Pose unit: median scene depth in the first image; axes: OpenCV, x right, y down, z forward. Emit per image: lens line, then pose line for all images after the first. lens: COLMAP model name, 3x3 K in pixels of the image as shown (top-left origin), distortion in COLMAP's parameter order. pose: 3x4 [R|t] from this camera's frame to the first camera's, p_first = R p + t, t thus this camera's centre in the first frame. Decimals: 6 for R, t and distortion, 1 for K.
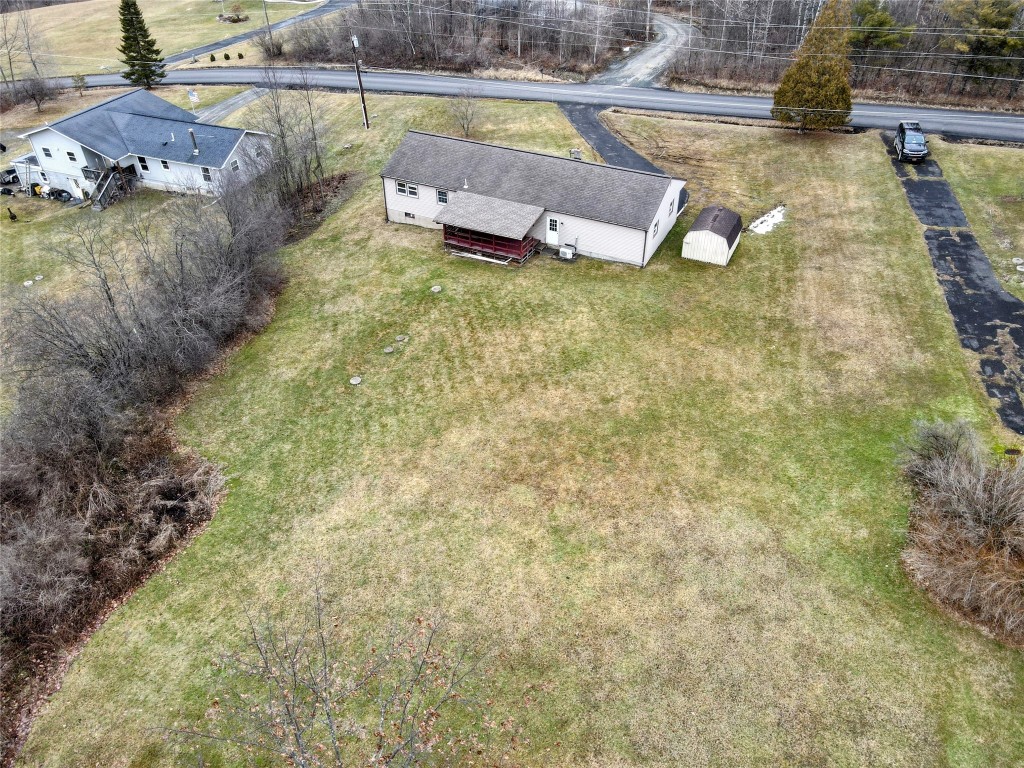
lens RADIAL K [[754.6, 0, 509.4], [0, 754.6, 373.9], [0, 0, 1]] dist [-0.021041, 0.055683]
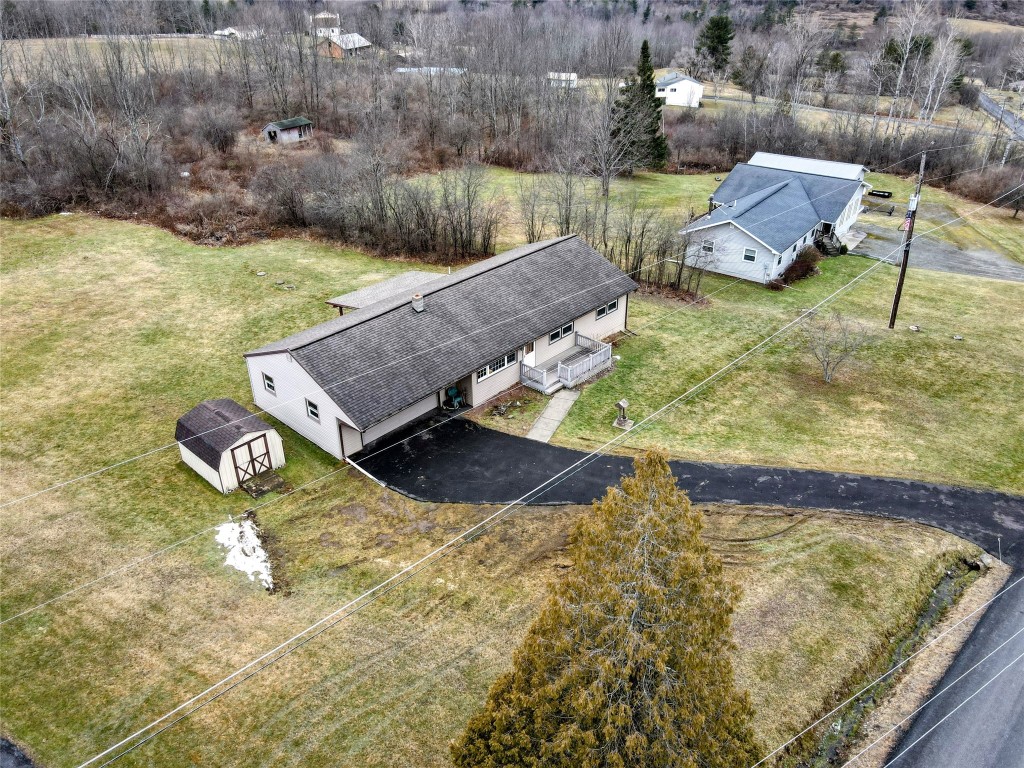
lens RADIAL K [[753.5, 0, 509.7], [0, 753.5, 375.9], [0, 0, 1]] dist [0.001358, 0.010841]
pose [[-0.281352, 0.483961, -0.828627, 0.707312], [-0.579910, 0.602242, 0.548643, -0.710063], [0.764556, 0.634891, 0.111212, 1.062390]]
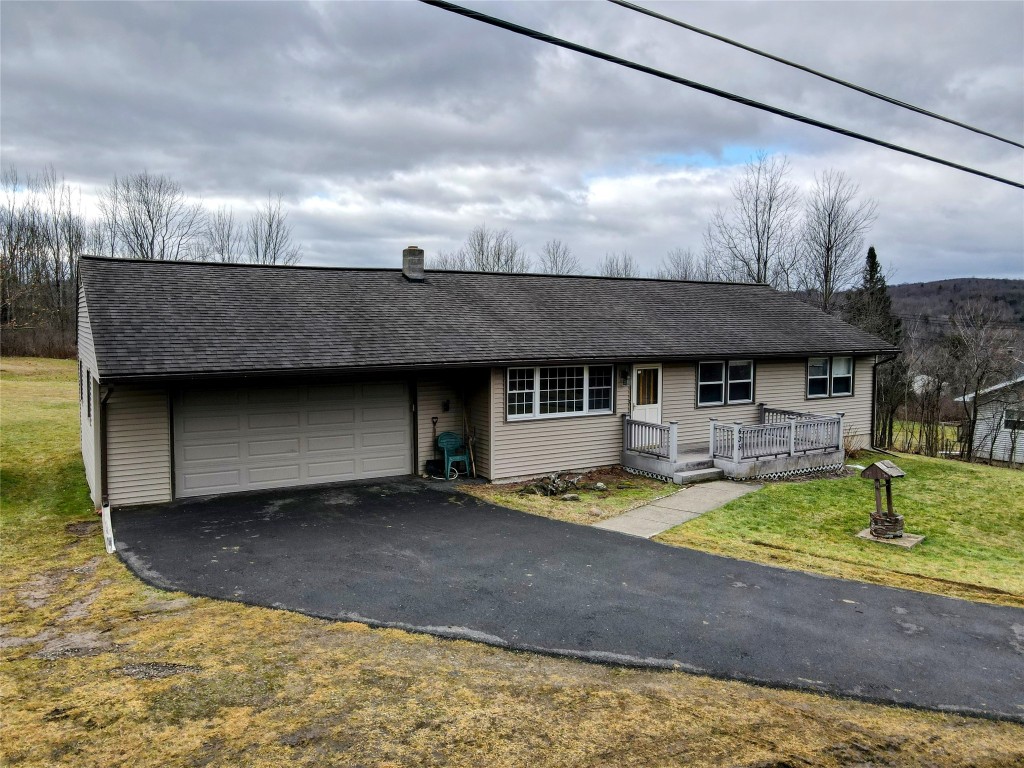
lens RADIAL K [[753.5, 0, 509.7], [0, 753.5, 375.9], [0, 0, 1]] dist [0.001358, 0.010841]
pose [[-0.537397, 0.066460, -0.840706, 0.373315], [-0.516778, 0.761841, 0.390561, -0.423637], [0.666442, 0.644345, -0.375066, 1.229414]]
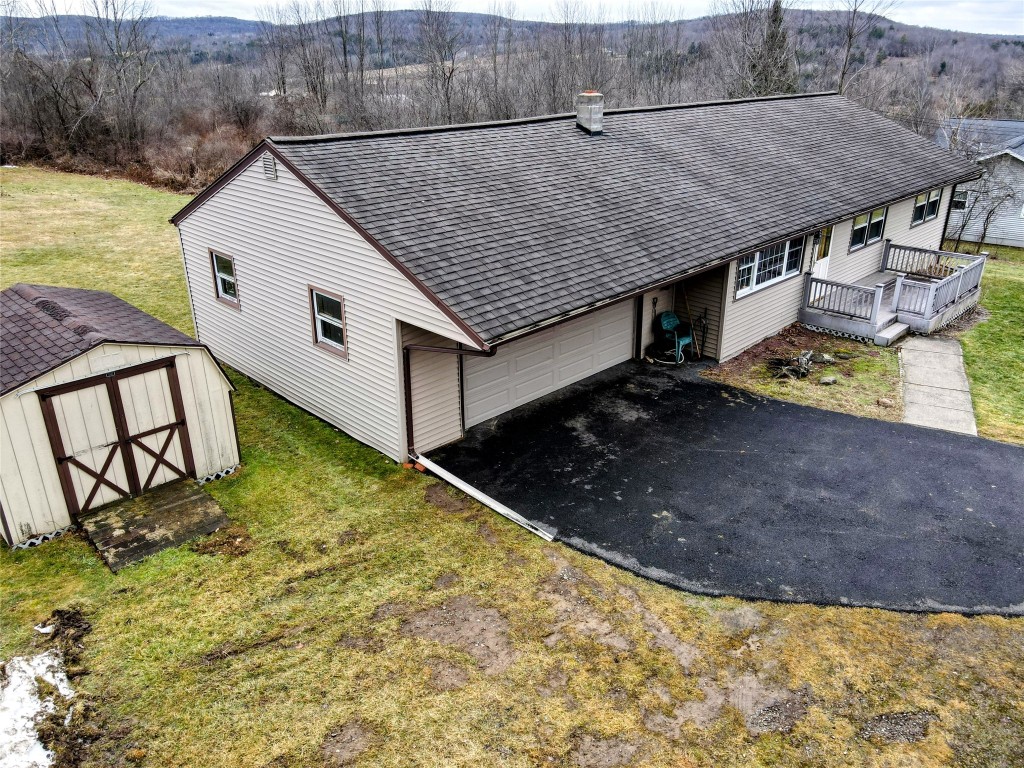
lens RADIAL K [[751.0, 0, 512.0], [0, 751.0, 384.0], [0, 0, 1]] dist [0.003294, 0.004766]
pose [[-0.320677, 0.386312, -0.864829, 0.411712], [-0.575383, 0.645828, 0.501837, -0.363849], [0.752397, 0.658535, 0.015175, 1.075288]]
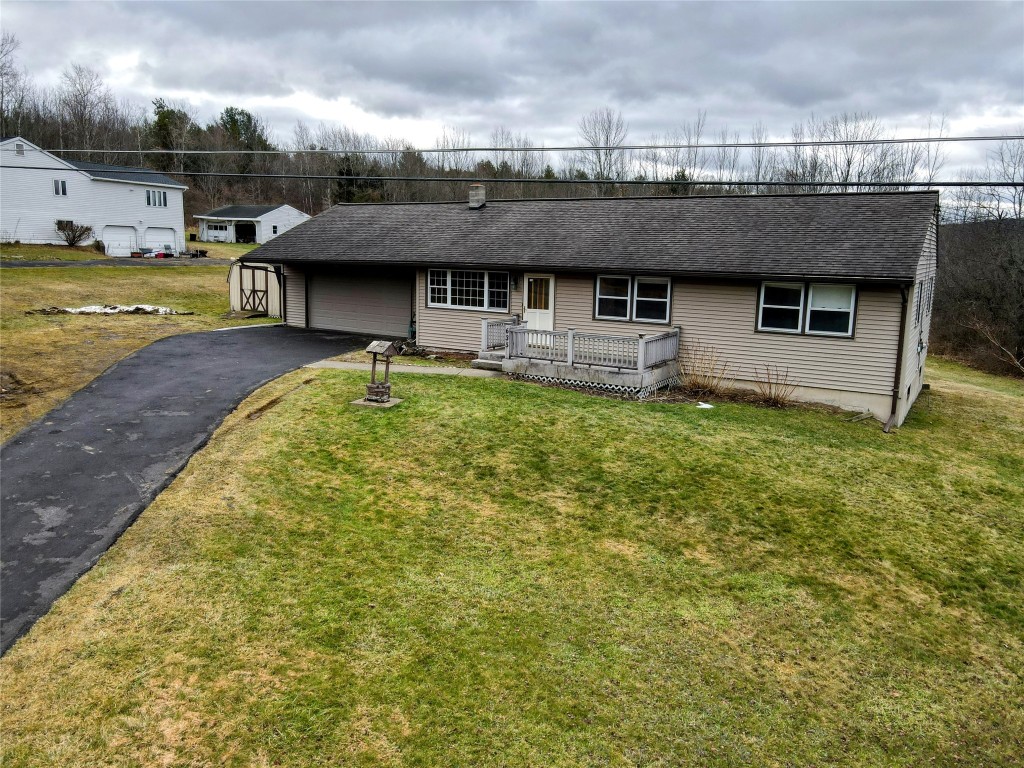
lens RADIAL K [[753.5, 0, 509.7], [0, 753.5, 375.9], [0, 0, 1]] dist [0.001358, 0.010841]
pose [[-0.995495, -0.027978, 0.090591, 0.024668], [0.047529, 0.679486, 0.732147, -0.580910], [-0.082040, 0.733155, -0.675095, 1.448028]]
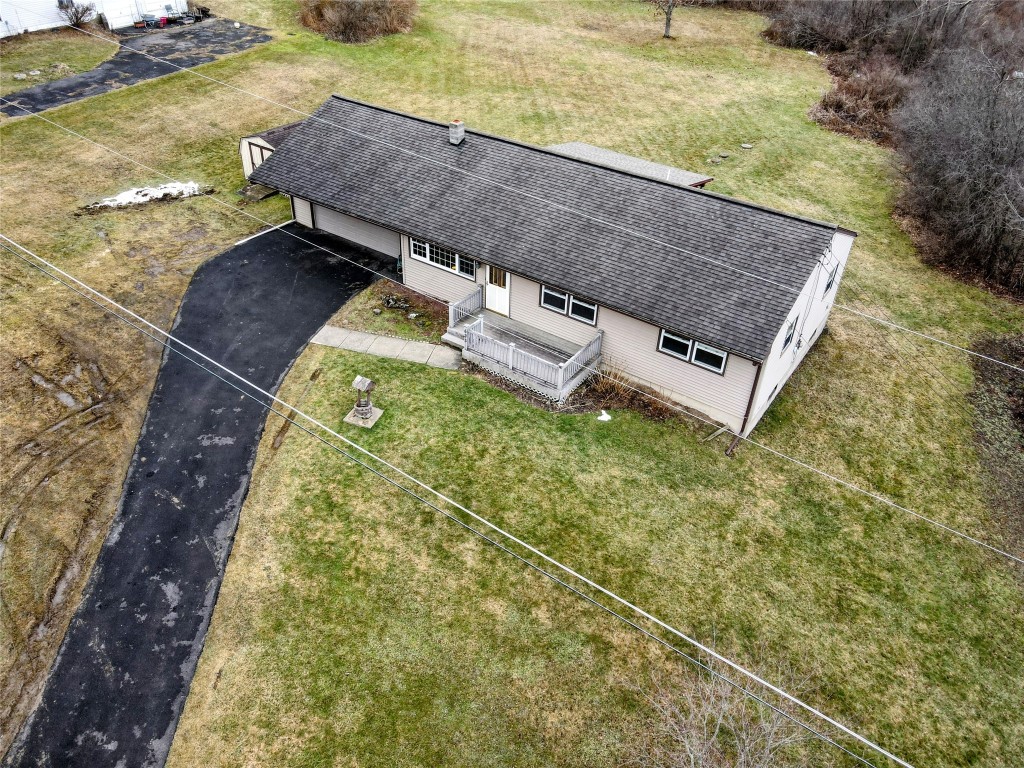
lens RADIAL K [[754.8, 0, 508.7], [0, 754.8, 374.1], [0, 0, 1]] dist [0.008504, 0.006165]
pose [[-0.988309, -0.107168, 0.108441, -0.019326], [0.073280, 0.289812, 0.954274, -0.760153], [-0.133695, 0.951065, -0.278571, 1.339094]]
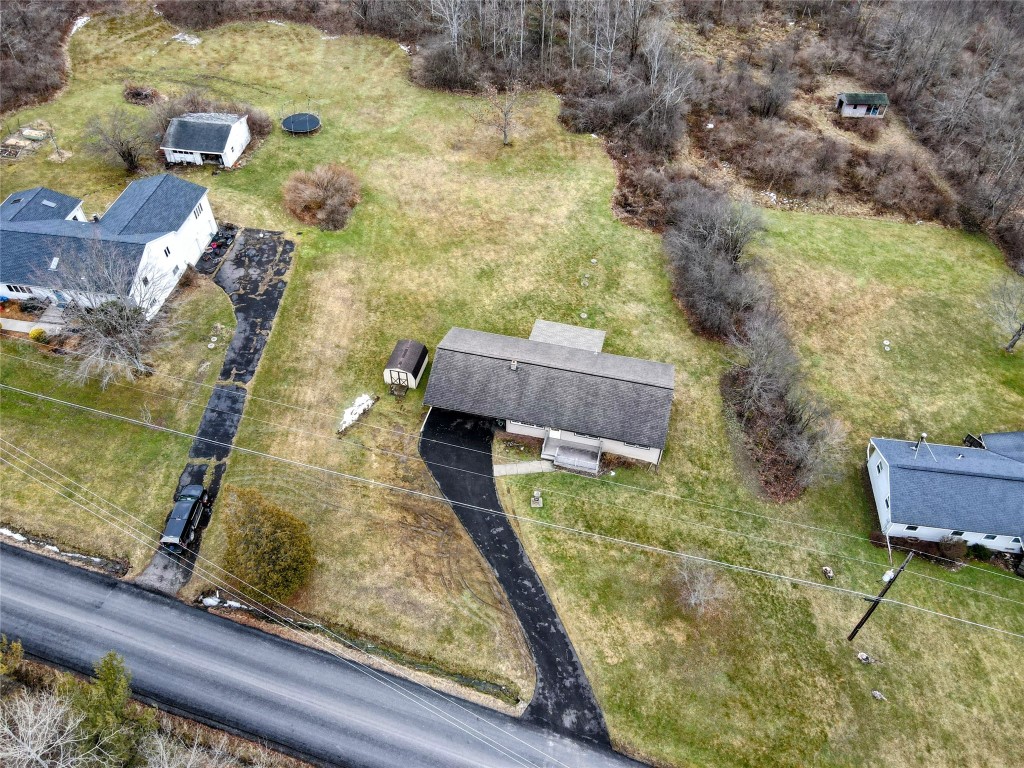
lens RADIAL K [[754.6, 0, 509.4], [0, 754.6, 373.9], [0, 0, 1]] dist [-0.021041, 0.055683]
pose [[-0.974538, 0.165470, -0.151310, 0.292759], [-0.137415, 0.092490, 0.986186, -1.532386], [0.177179, 0.981868, -0.067397, 1.127832]]
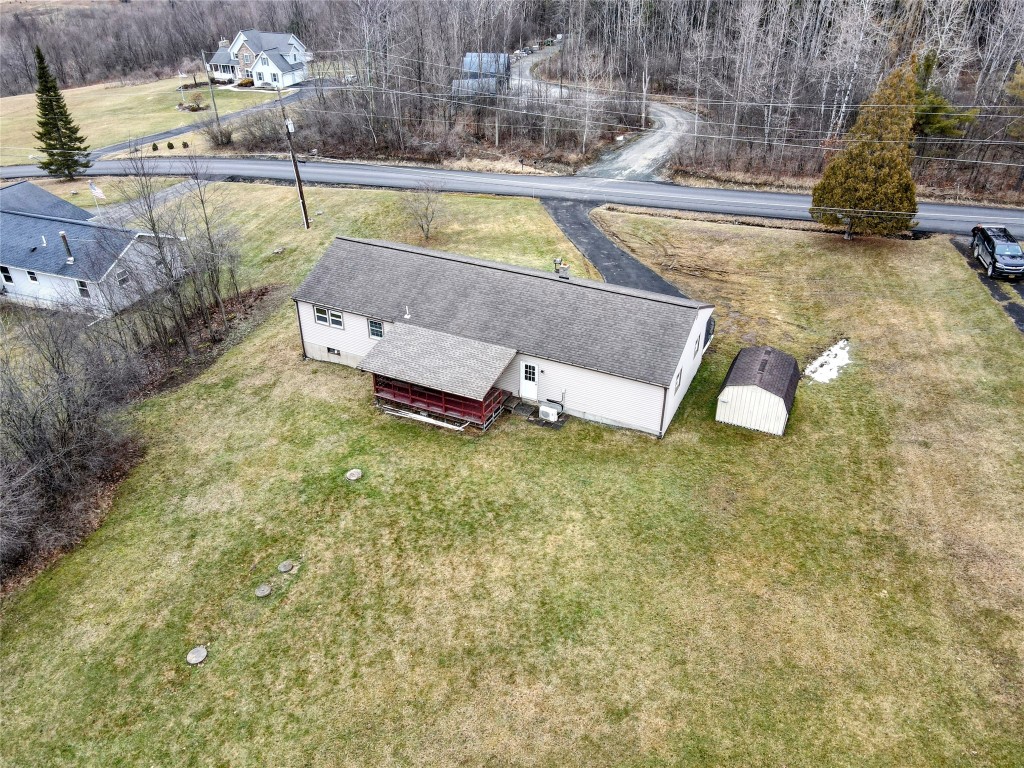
lens RADIAL K [[754.6, 0, 509.4], [0, 754.6, 373.9], [0, 0, 1]] dist [-0.021041, 0.055683]
pose [[0.999910, 0.000095, 0.013414, 0.029758], [0.001373, 0.993999, -0.109380, -0.120304], [-0.013344, 0.109388, 0.993910, 0.306308]]
